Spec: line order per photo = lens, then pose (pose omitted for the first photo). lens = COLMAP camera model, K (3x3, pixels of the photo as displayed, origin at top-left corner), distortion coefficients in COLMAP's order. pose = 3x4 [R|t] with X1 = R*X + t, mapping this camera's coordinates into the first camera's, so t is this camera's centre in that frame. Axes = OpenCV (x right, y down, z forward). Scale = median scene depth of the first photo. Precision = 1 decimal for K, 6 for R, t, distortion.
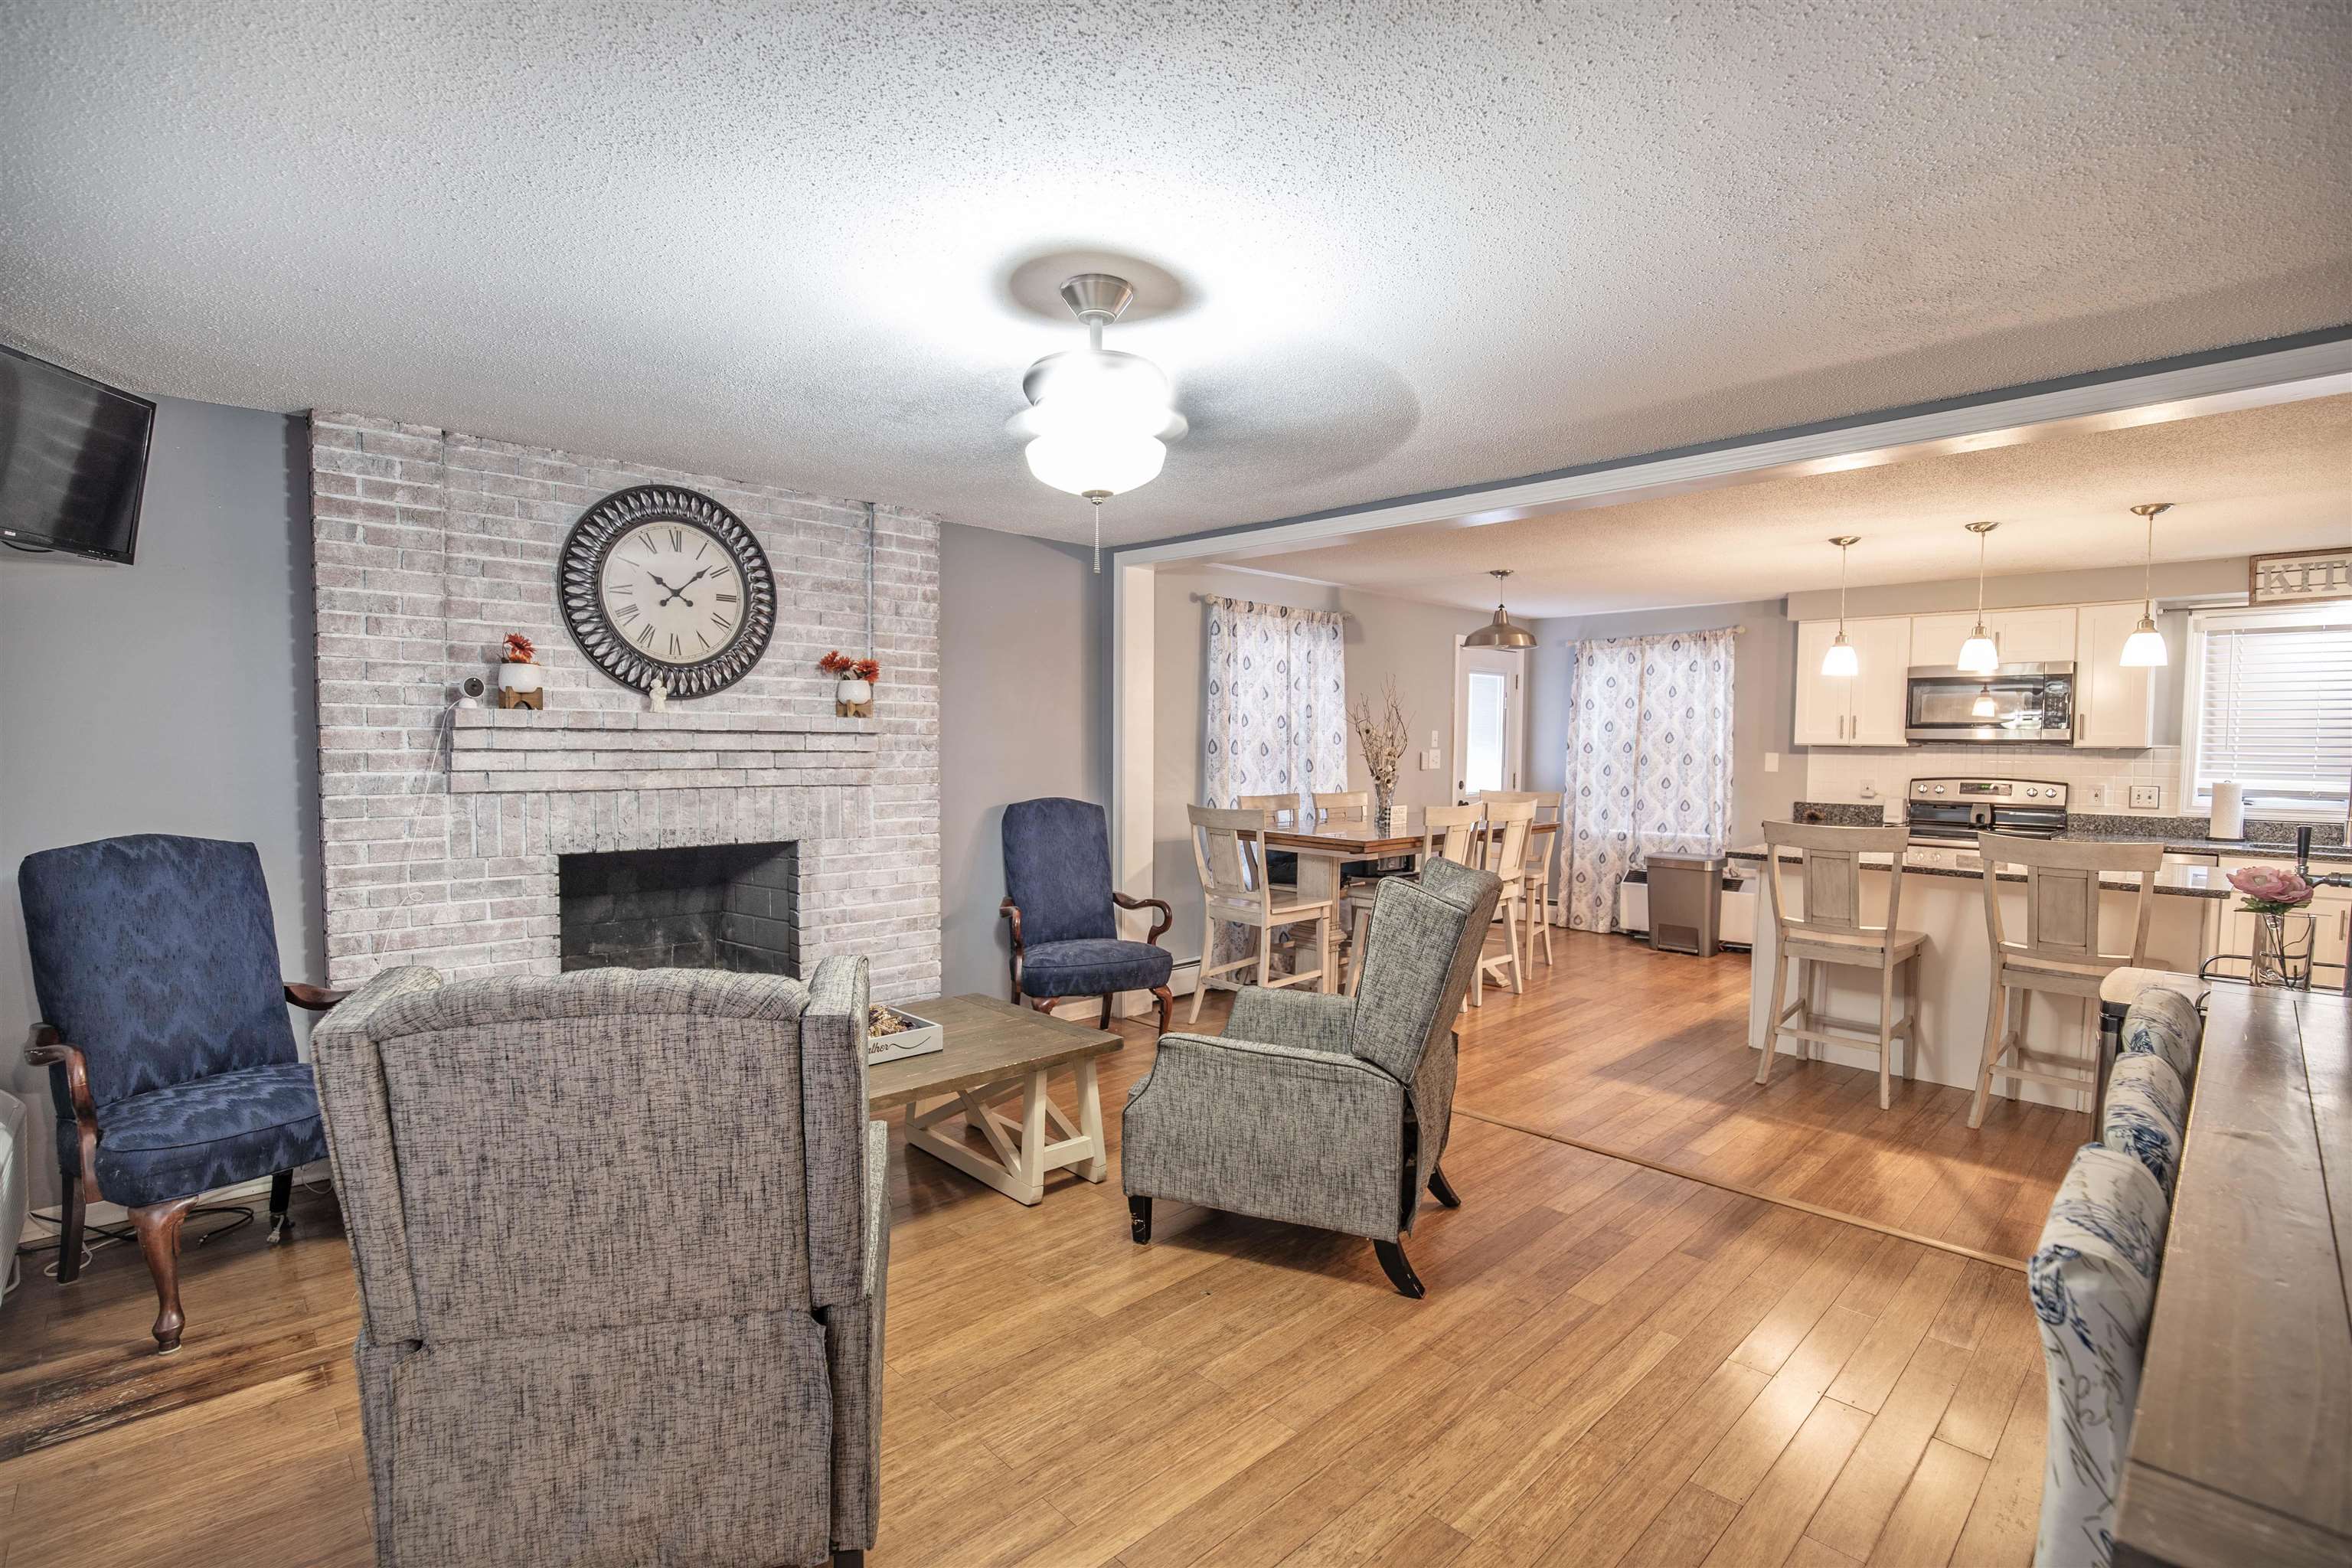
lens RADIAL K [[1092.4, 0, 1182.9], [0, 1092.4, 798.0], [0, 0, 1]] dist [-0.033317, 0.007508]
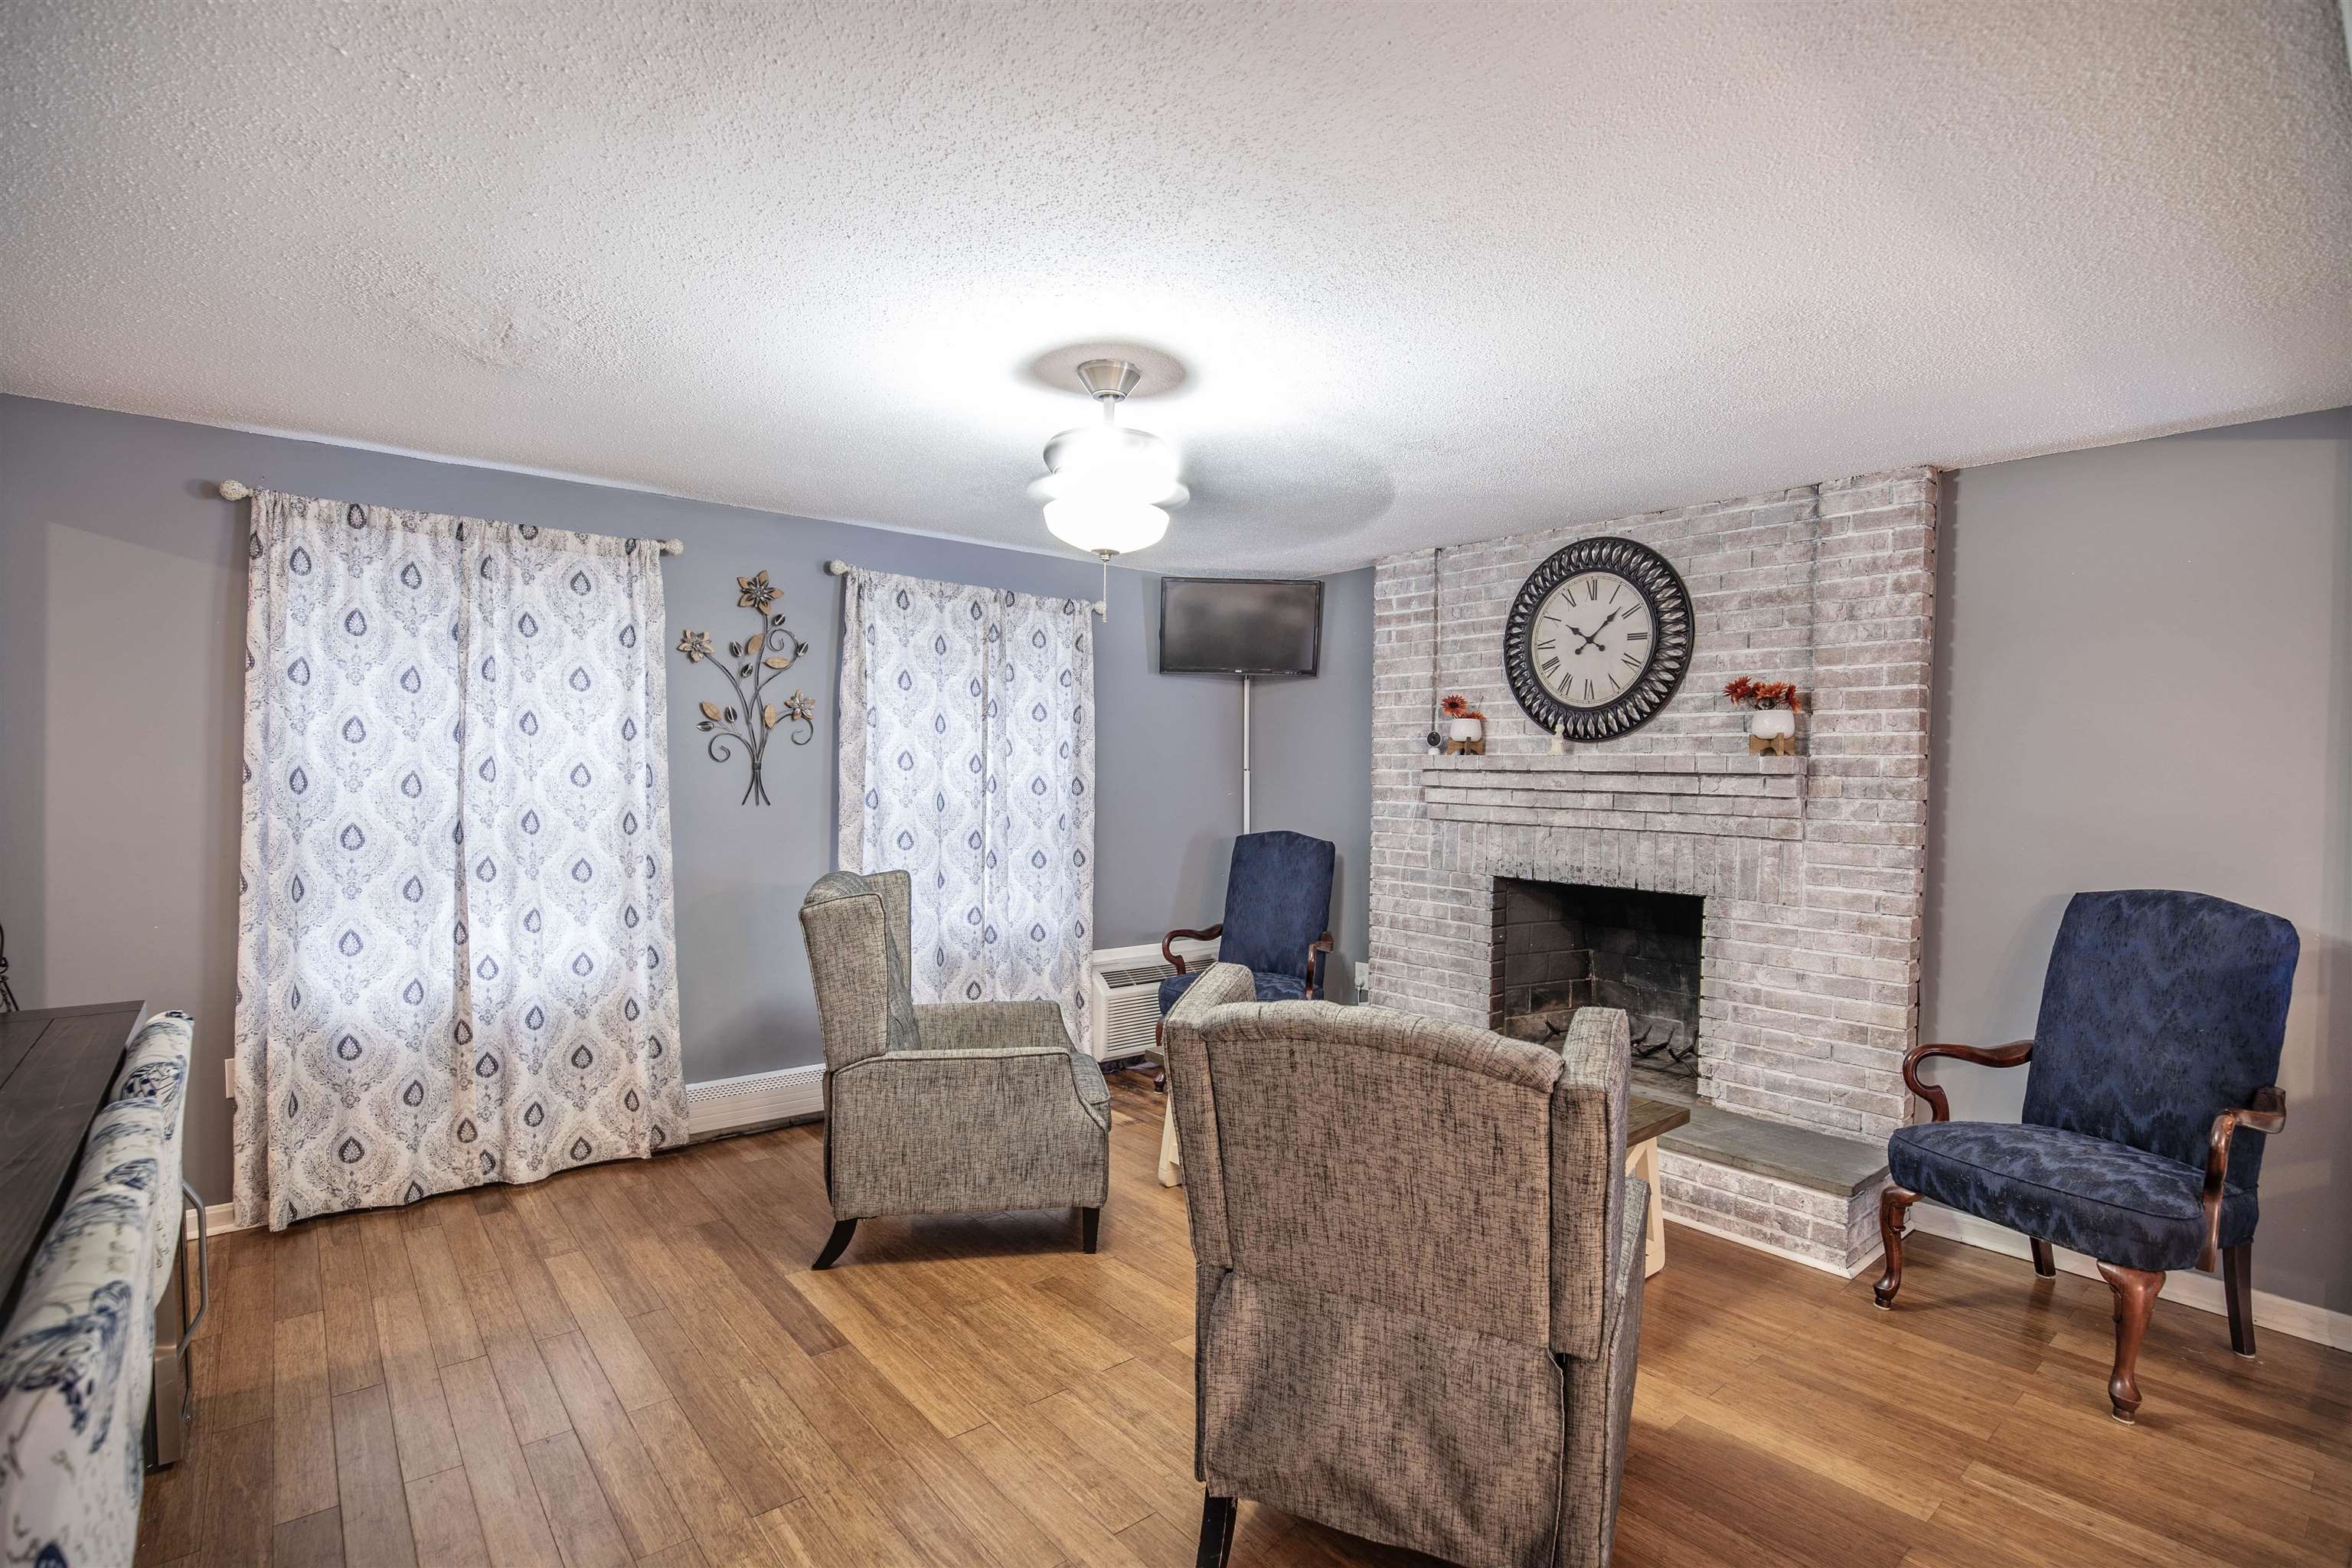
lens RADIAL K [[1092.4, 0, 1167.1], [0, 1092.4, 804.5], [0, 0, 1]] dist [-0.033317, 0.007508]
pose [[-0.081492, 0.020447, -0.996464, 0.405501], [-0.066496, 0.997450, 0.025906, -0.021008], [0.994453, 0.068372, -0.079924, 0.459318]]
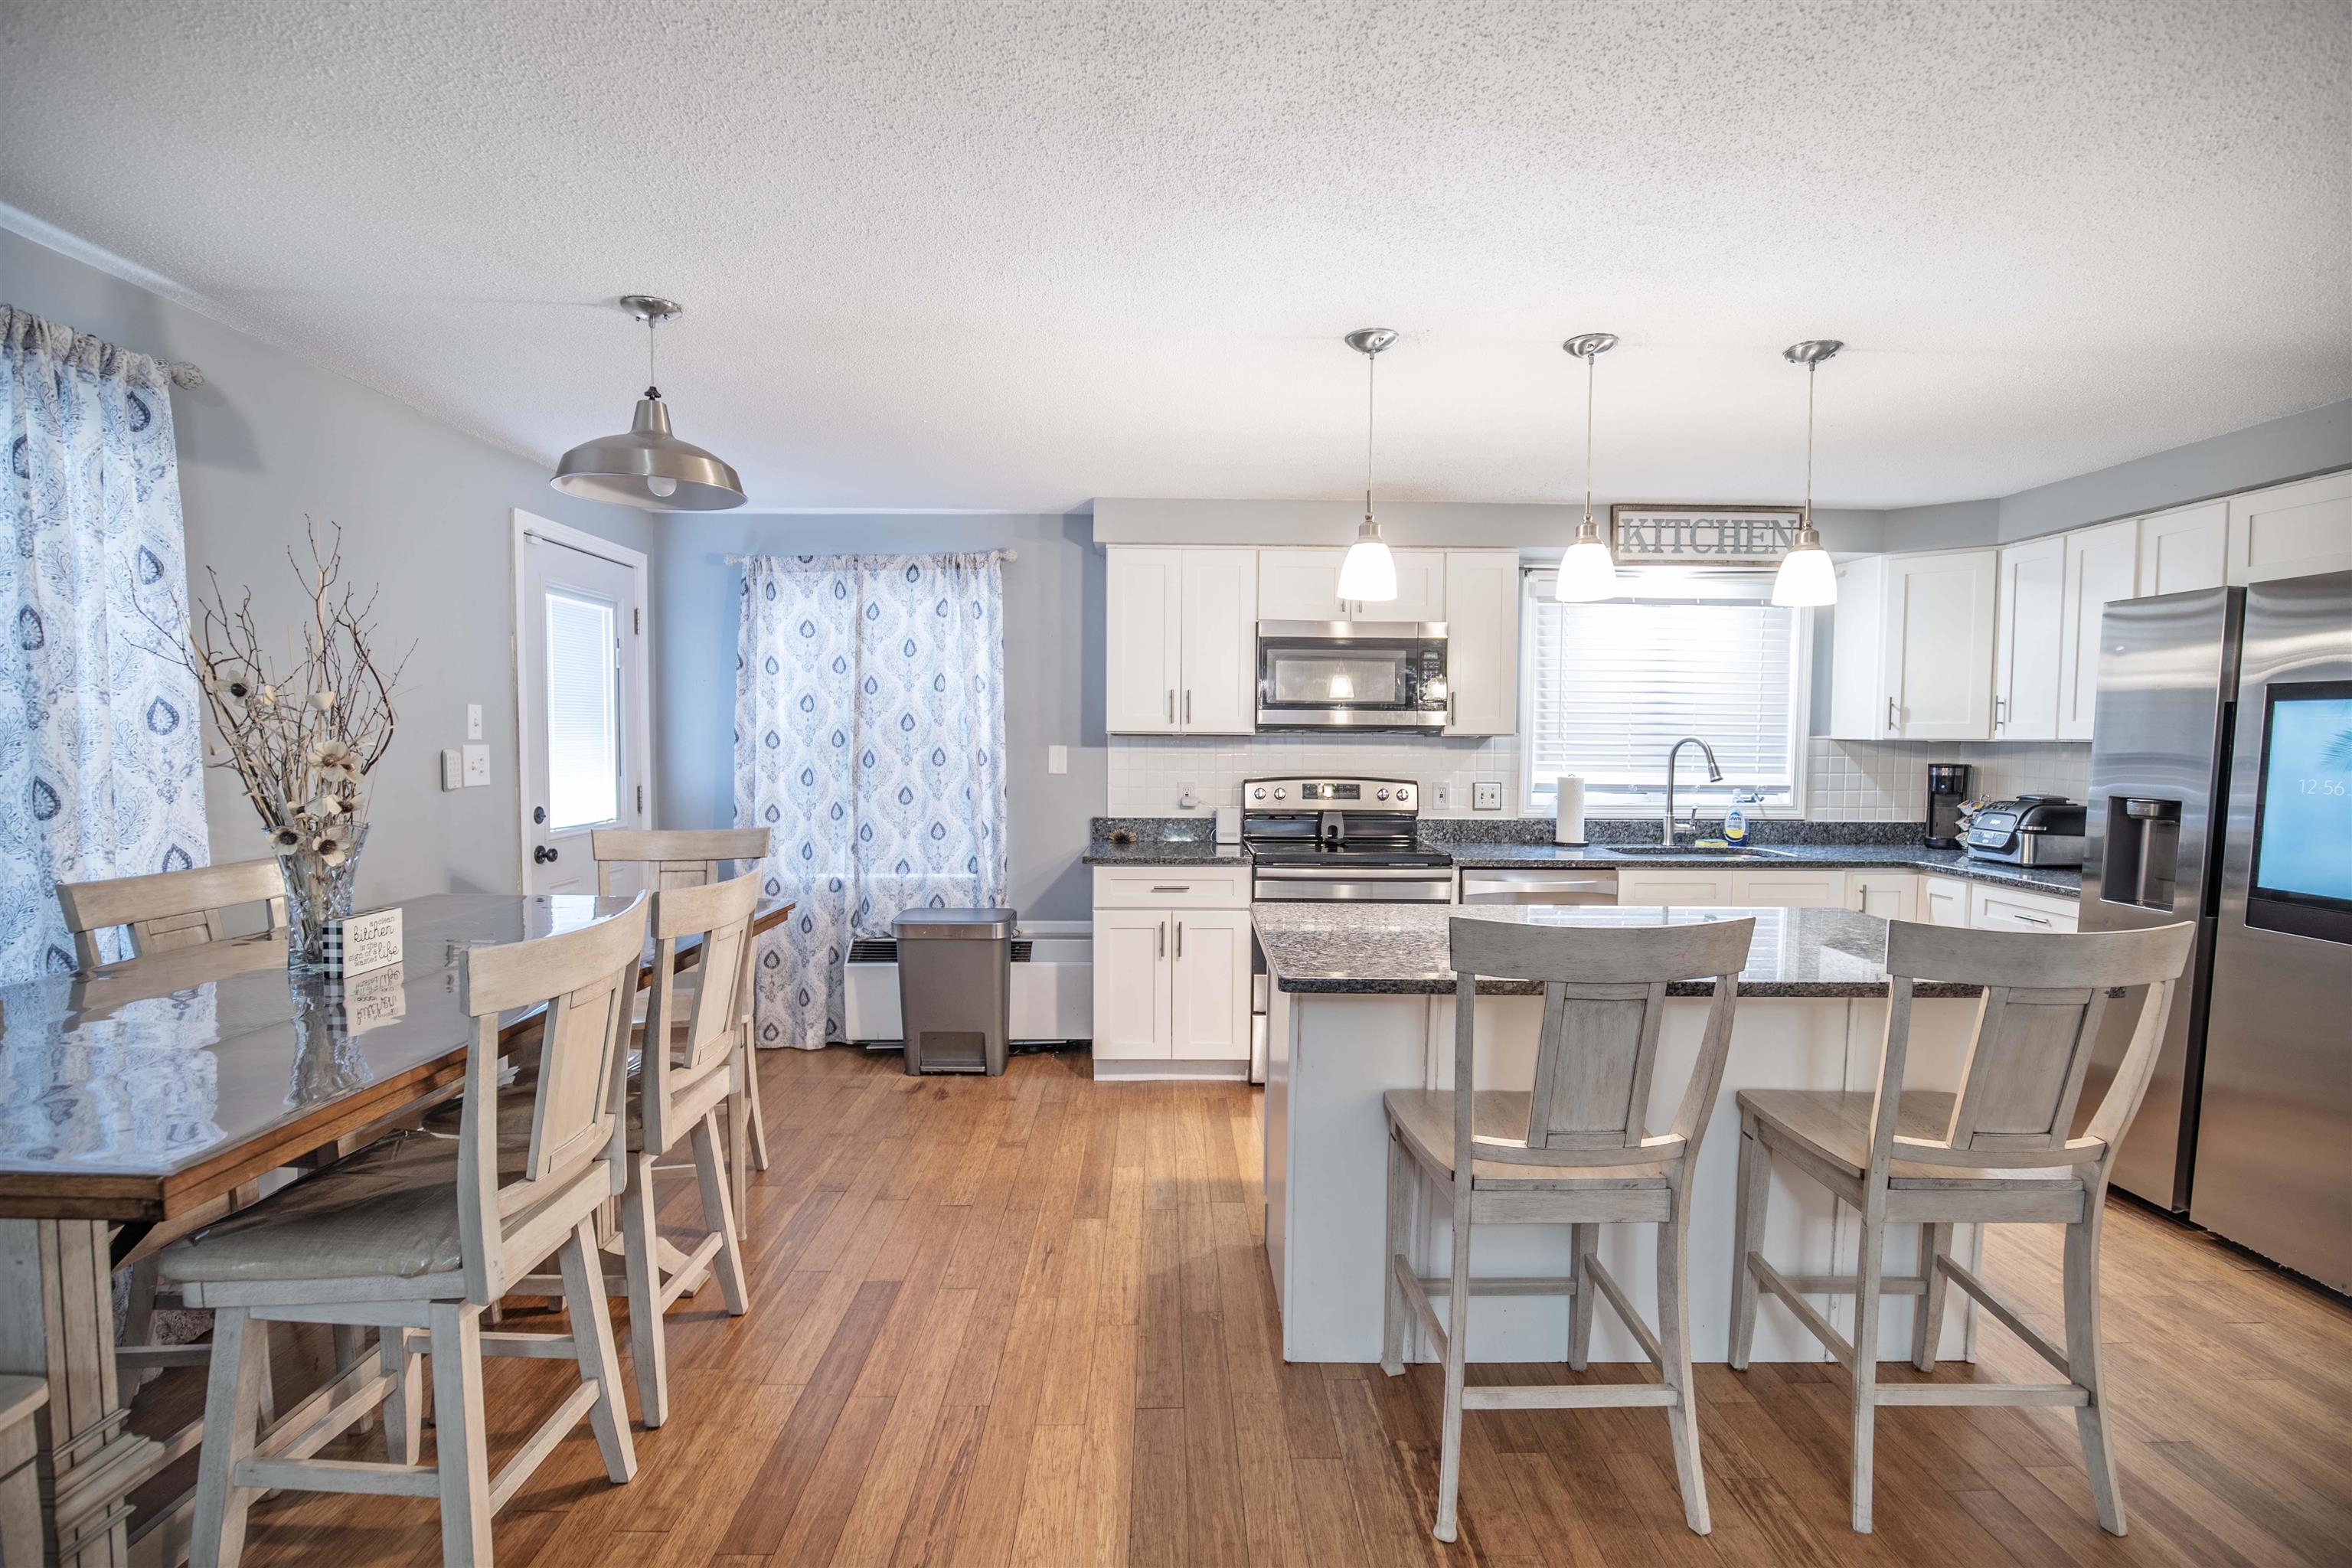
lens RADIAL K [[1092.4, 0, 1177.9], [0, 1092.4, 806.7], [0, 0, 1]] dist [-0.033317, 0.007508]
pose [[0.689101, -0.047809, 0.723086, 0.131128], [0.036523, 0.998845, 0.031235, -0.027190], [-0.723744, 0.004885, 0.690051, 0.591205]]
